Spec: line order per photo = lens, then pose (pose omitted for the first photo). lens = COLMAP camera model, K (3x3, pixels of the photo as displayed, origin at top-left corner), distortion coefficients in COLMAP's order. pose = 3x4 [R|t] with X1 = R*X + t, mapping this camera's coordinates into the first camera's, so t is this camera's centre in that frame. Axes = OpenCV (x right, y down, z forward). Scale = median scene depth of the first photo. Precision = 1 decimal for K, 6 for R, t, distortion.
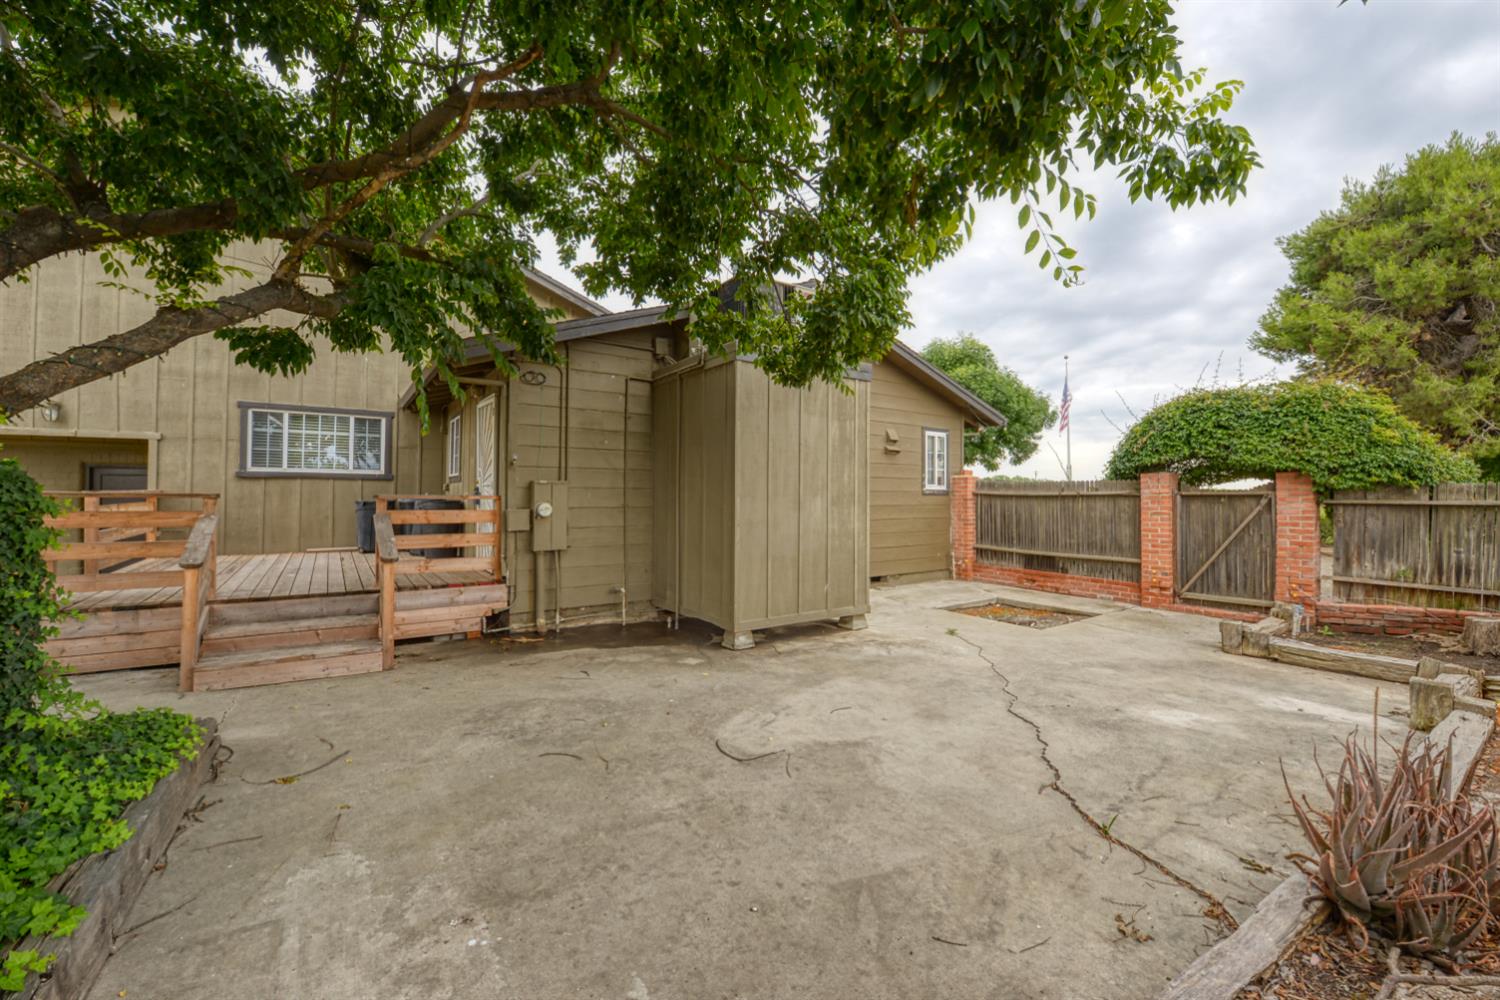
lens RADIAL K [[599.9, 0, 745.4], [0, 599.9, 497.8], [0, 0, 1]] dist [-0.015824, -0.001628]
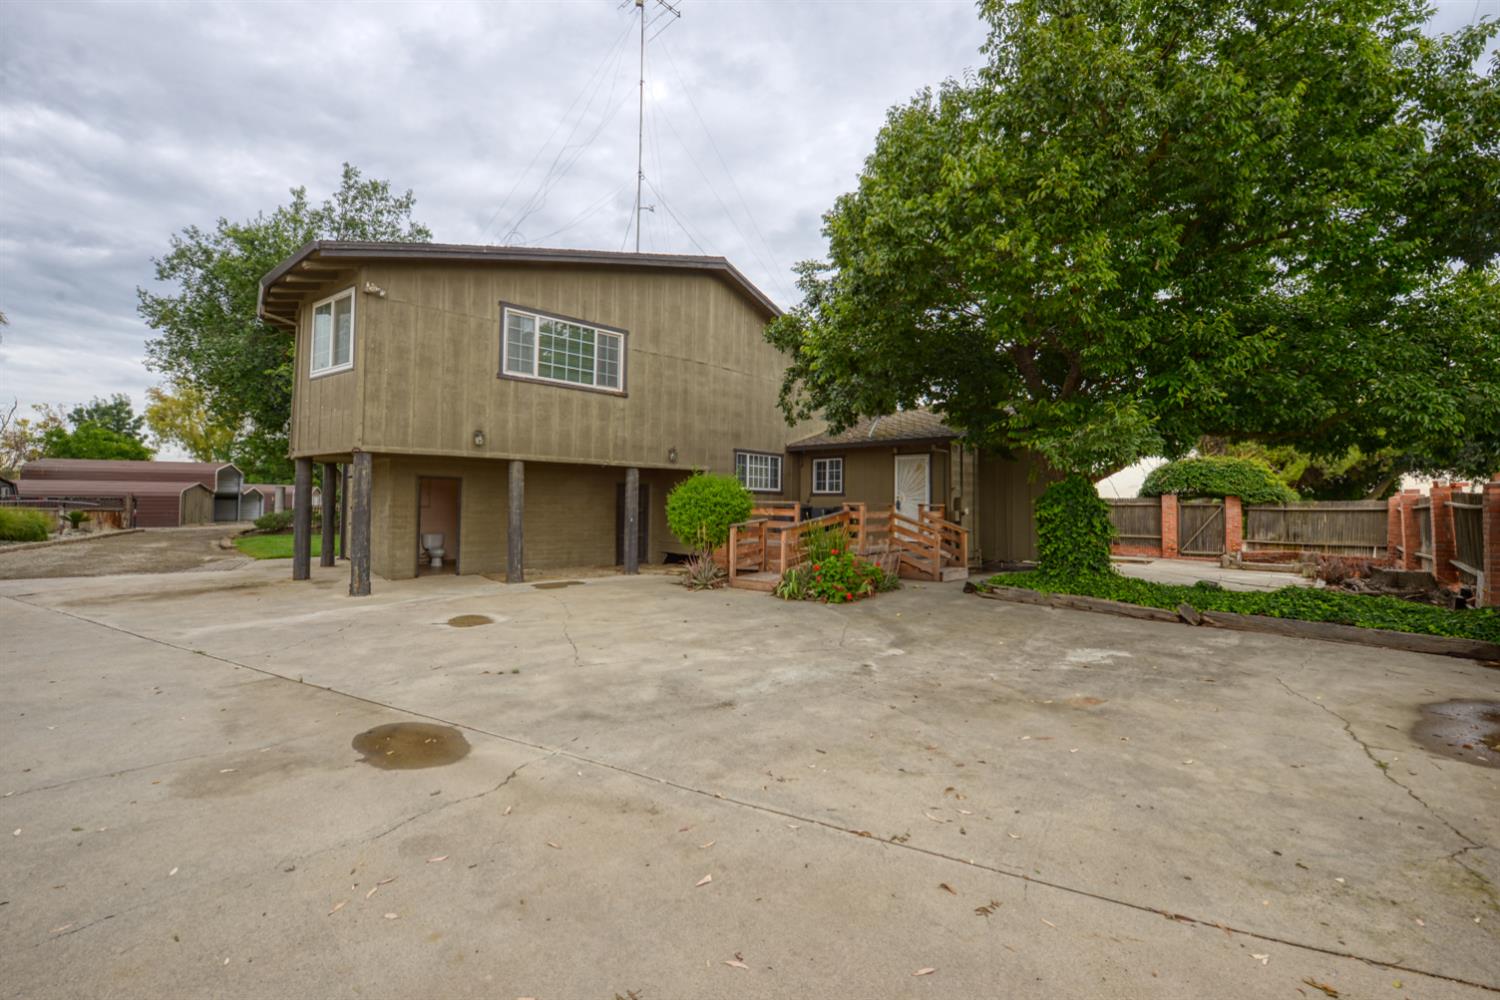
lens RADIAL K [[599.9, 0, 745.0], [0, 599.9, 497.9], [0, 0, 1]] dist [-0.015824, -0.001628]
pose [[0.966521, 0.004550, 0.256545, -2.493177], [-0.001596, 0.999930, -0.011723, -0.008629], [-0.256581, 0.010921, 0.966461, -1.251186]]
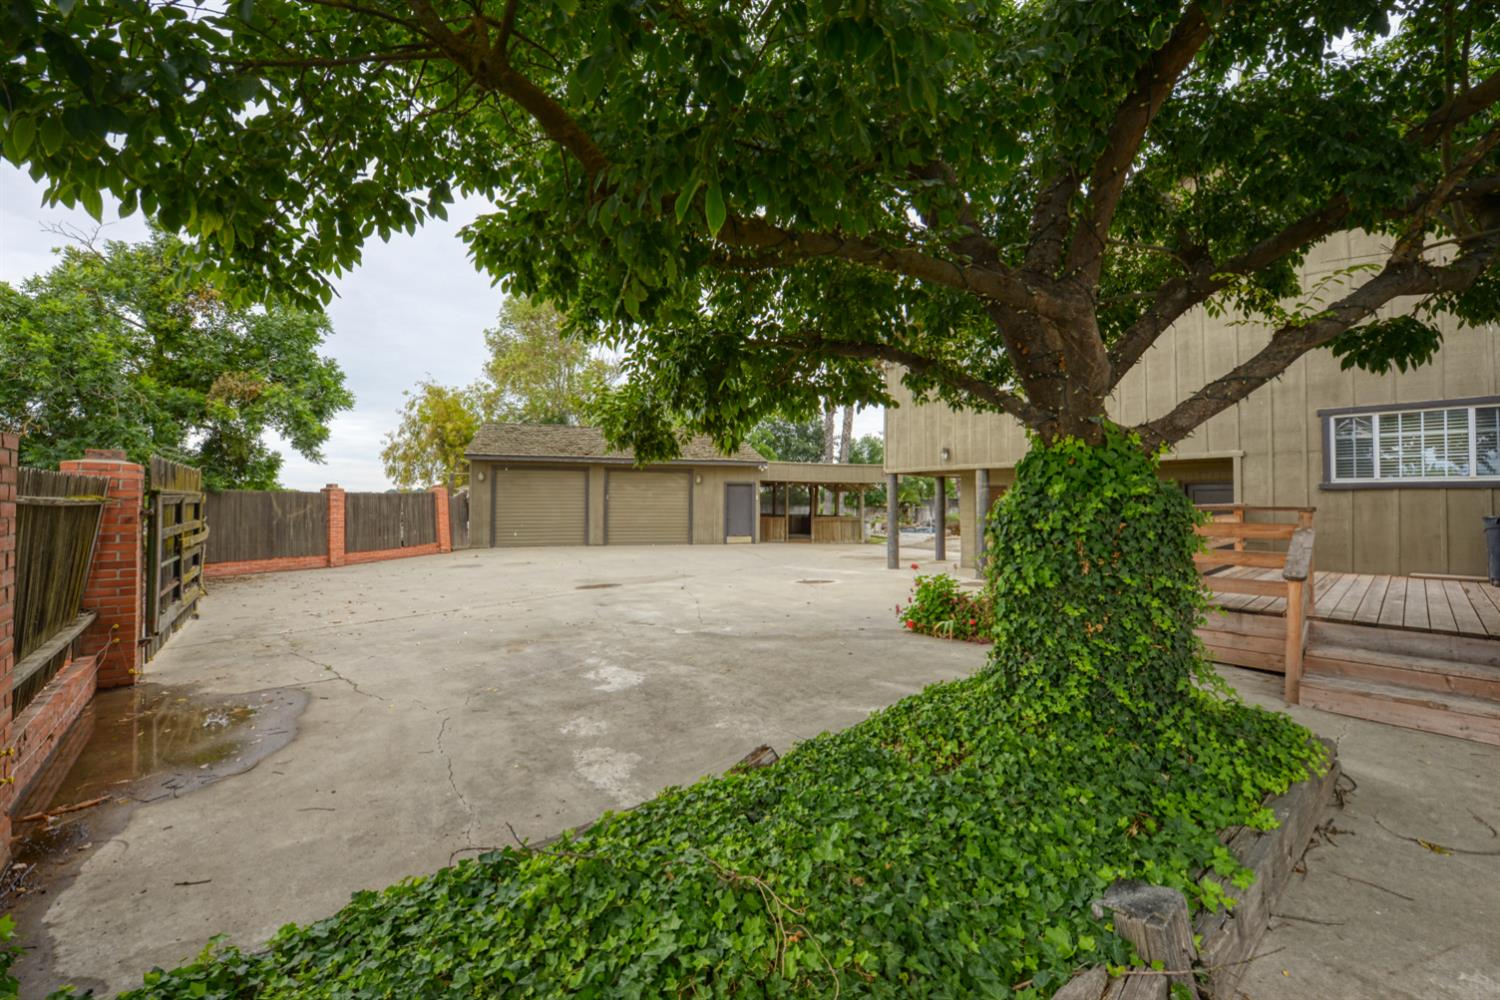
lens RADIAL K [[599.9, 0, 744.1], [0, 599.9, 494.5], [0, 0, 1]] dist [-0.015824, -0.001628]
pose [[0.119145, -0.019469, -0.992686, -0.041888], [-0.007918, 0.999757, -0.020558, -0.000361], [0.992845, 0.010310, 0.118962, -0.052199]]
